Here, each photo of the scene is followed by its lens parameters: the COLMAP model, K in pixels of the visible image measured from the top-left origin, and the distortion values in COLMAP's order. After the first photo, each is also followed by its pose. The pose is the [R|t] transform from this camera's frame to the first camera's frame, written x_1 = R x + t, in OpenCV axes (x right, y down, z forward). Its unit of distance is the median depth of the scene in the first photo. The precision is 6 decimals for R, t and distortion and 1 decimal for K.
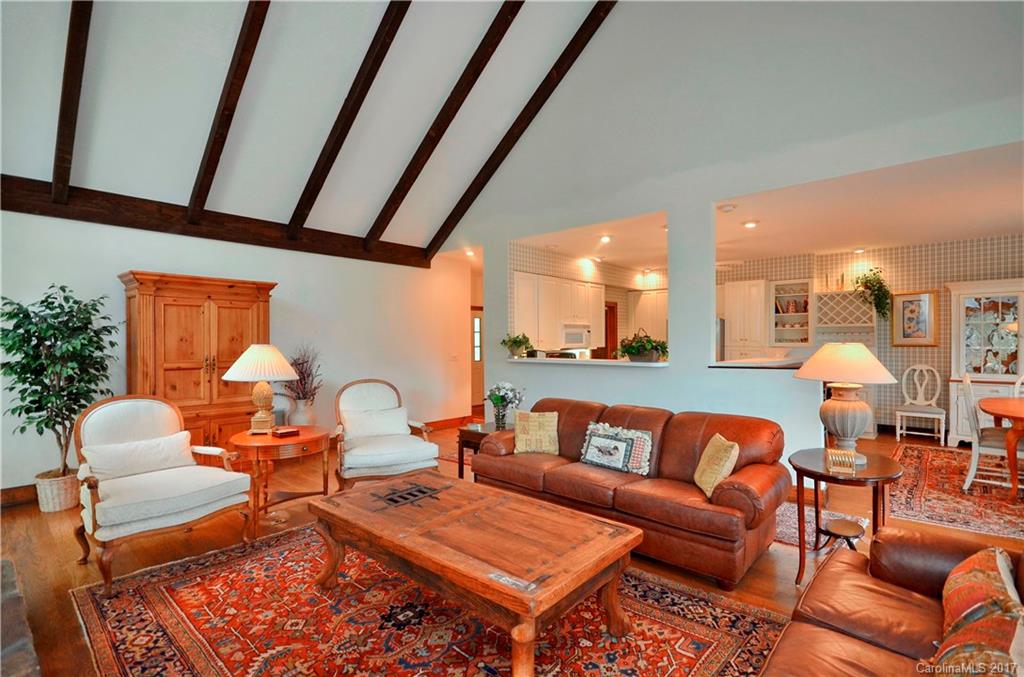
lens RADIAL K [[485.5, 0, 511.9], [0, 485.5, 346.1], [0, 0, 1]] dist [0.004149, 0.000729]
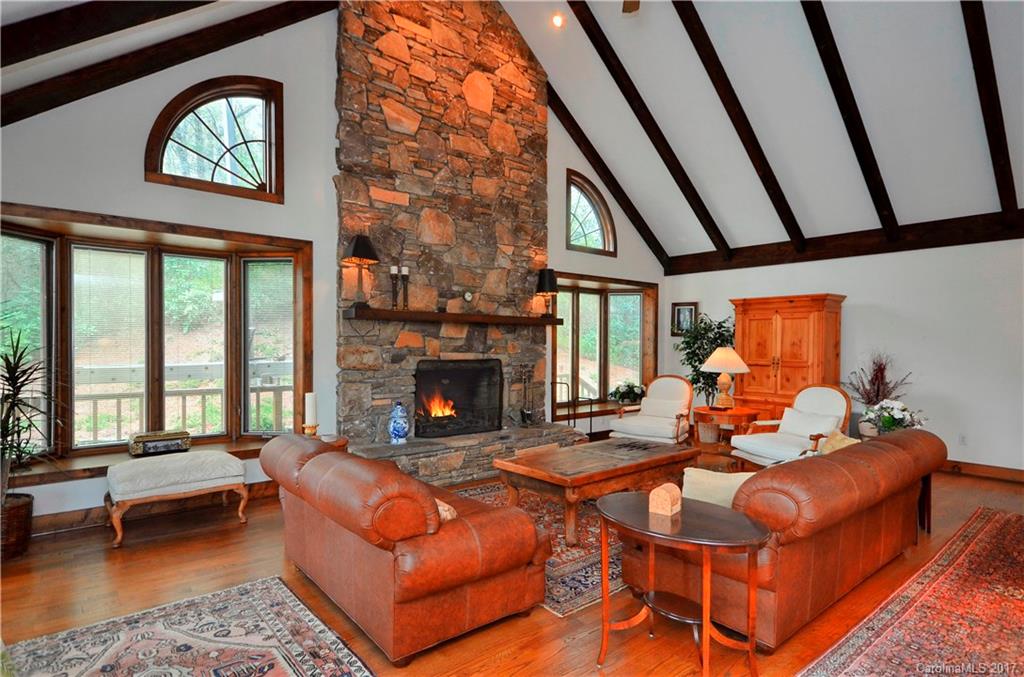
lens RADIAL K [[544.0, 0, 514.8], [0, 544.0, 346.5], [0, 0, 1]] dist [0.012070, 0.000200]
pose [[-0.171166, 0.004684, -0.985231, 0.936477], [-0.009259, 0.999937, 0.006363, -0.009221], [0.985199, 0.010211, -0.171112, 0.555364]]
